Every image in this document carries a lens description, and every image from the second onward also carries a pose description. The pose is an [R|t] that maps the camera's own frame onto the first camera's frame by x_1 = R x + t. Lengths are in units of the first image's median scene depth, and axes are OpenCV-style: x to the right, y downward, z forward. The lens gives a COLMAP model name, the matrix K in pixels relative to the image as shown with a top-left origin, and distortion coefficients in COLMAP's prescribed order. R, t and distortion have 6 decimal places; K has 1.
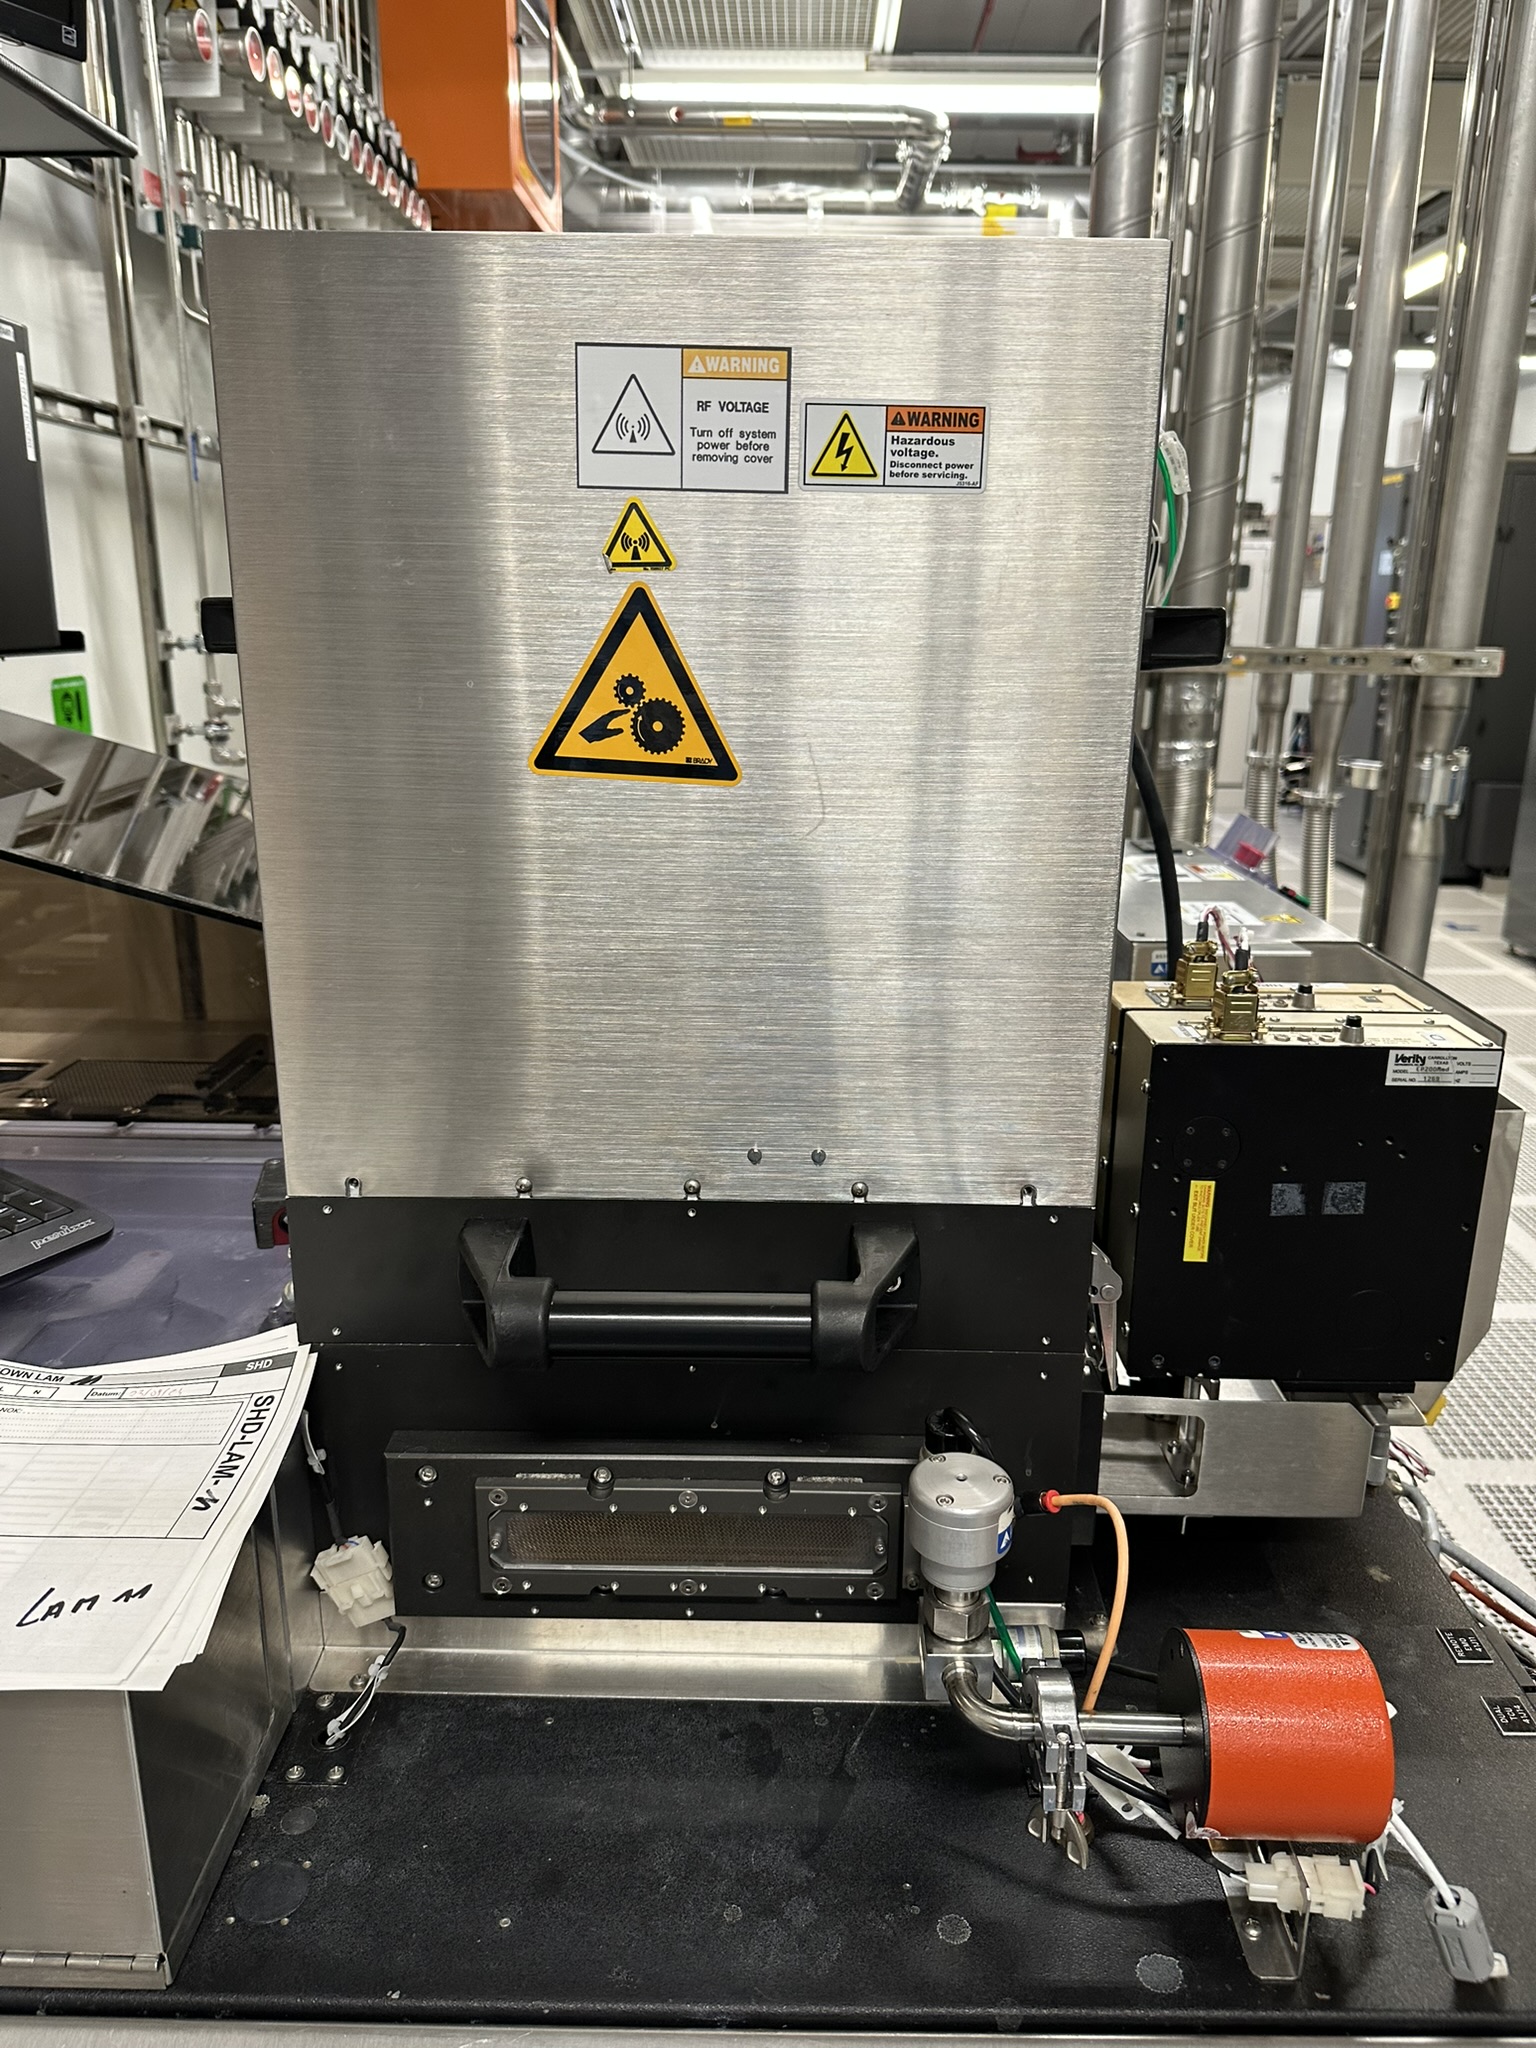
lens RADIAL K [[1447.3, 0, 782.0], [0, 1447.3, 1022.9], [0, 0, 1]] dist [0.048522, -0.056693]
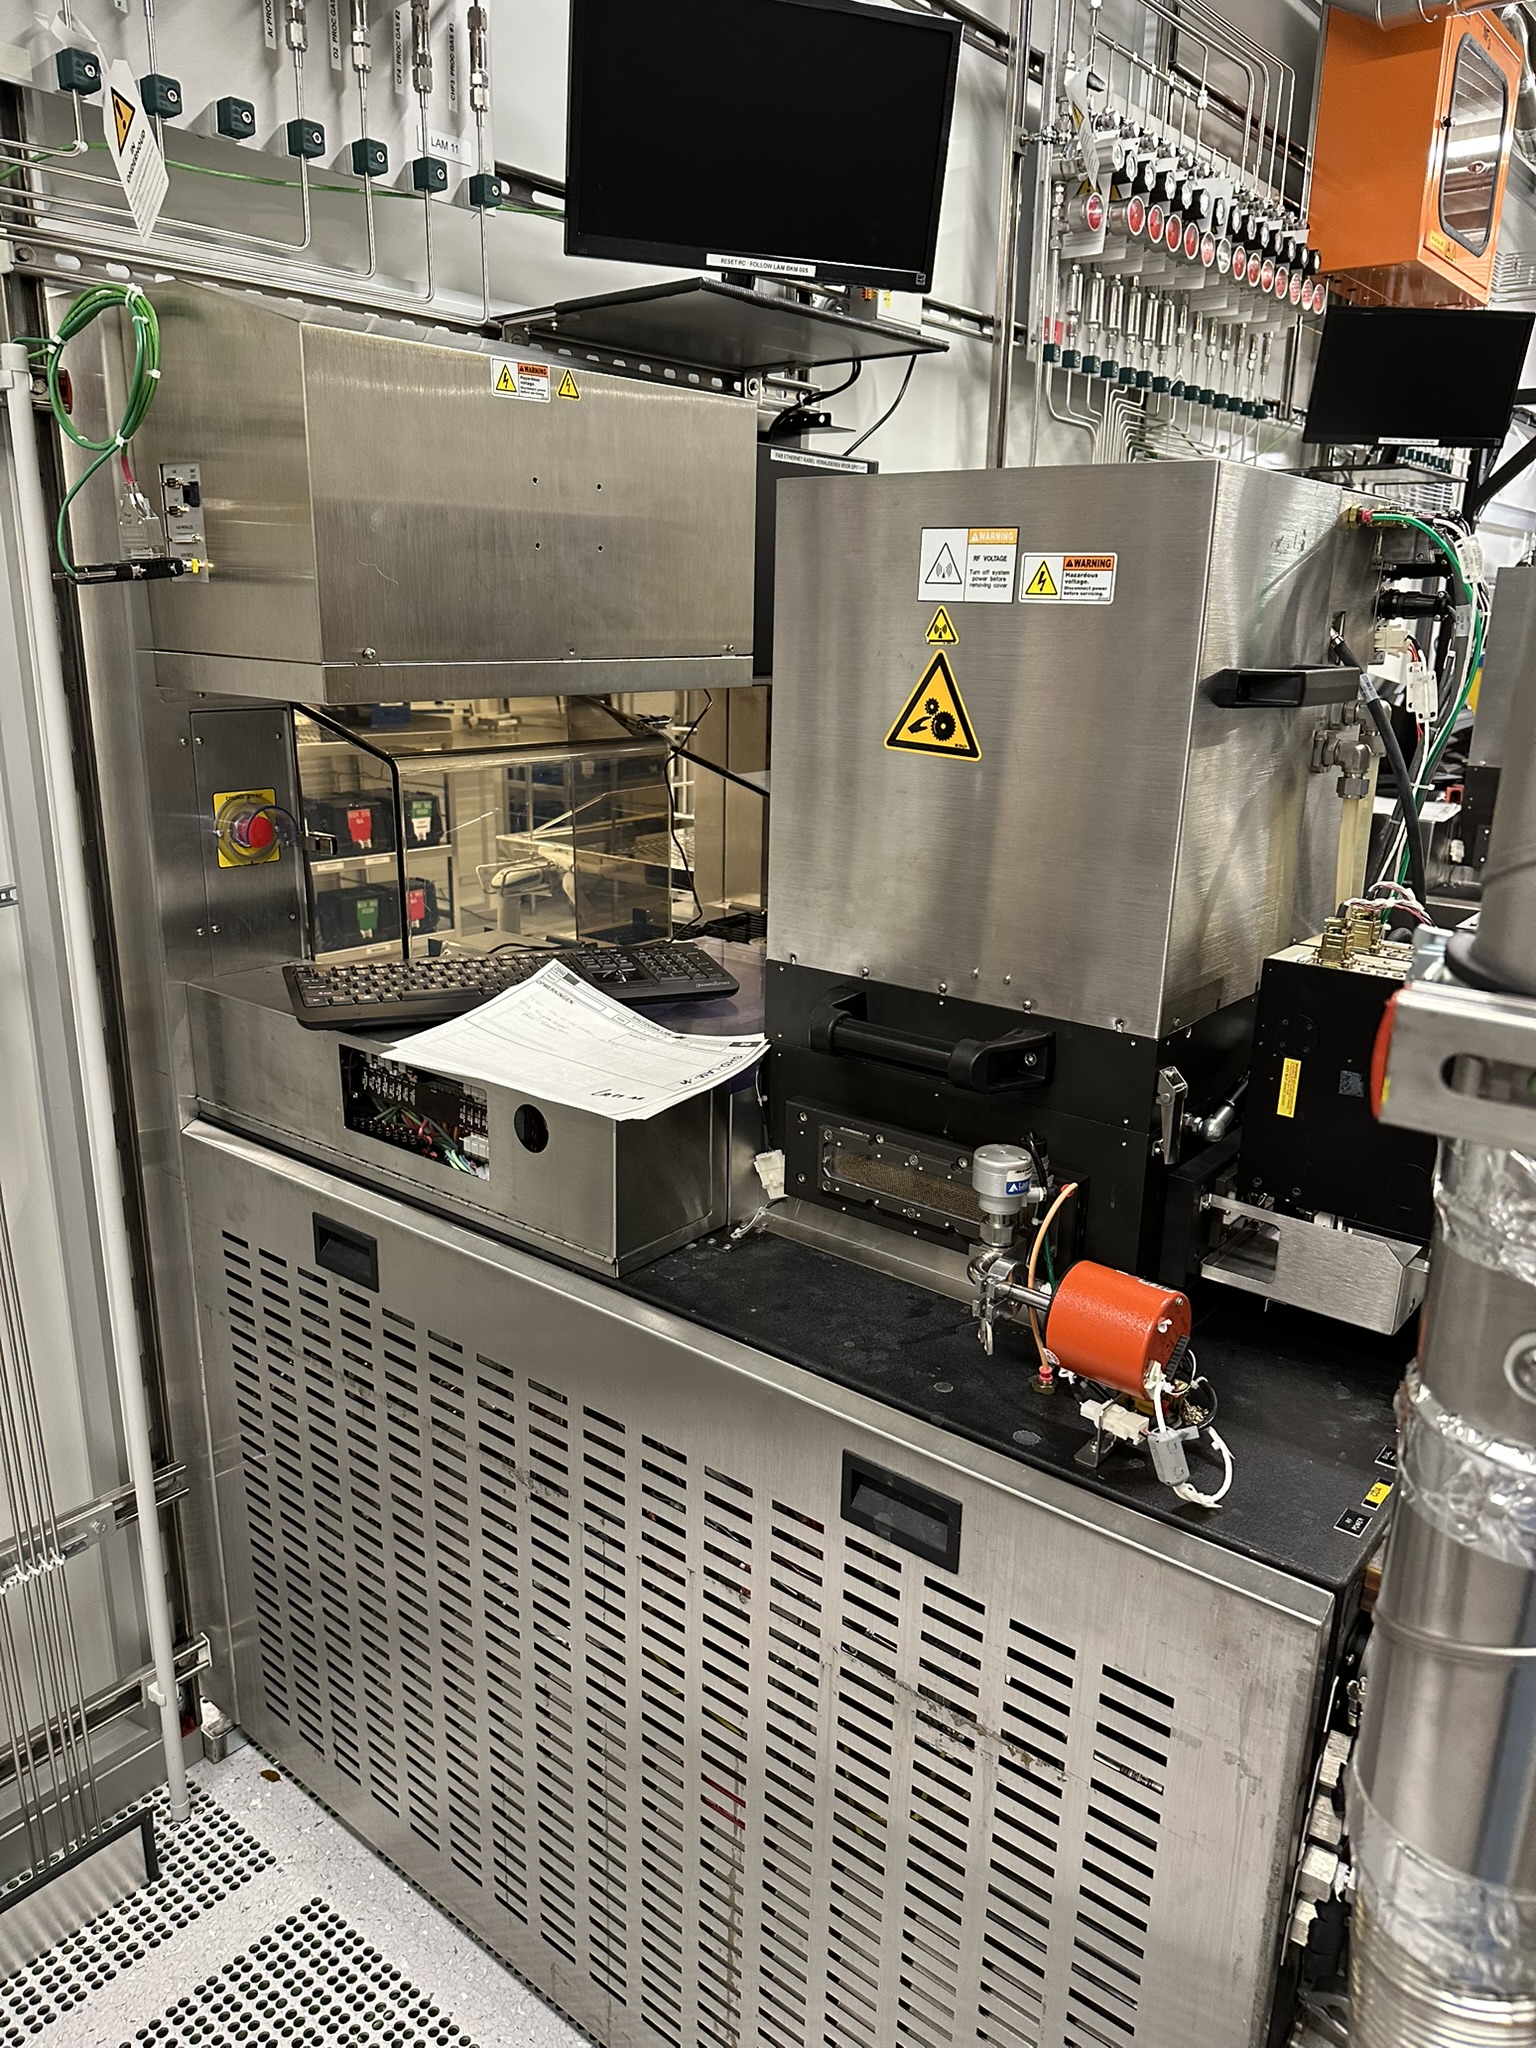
lens RADIAL K [[1447.3, 0, 762.5], [0, 1447.3, 1006.5], [0, 0, 1]] dist [0.048522, -0.056693]
pose [[0.779385, 0.168808, -0.603377, 0.815170], [-0.179405, 0.982825, 0.043229, 0.097388], [0.600311, 0.074557, 0.796284, -0.526947]]
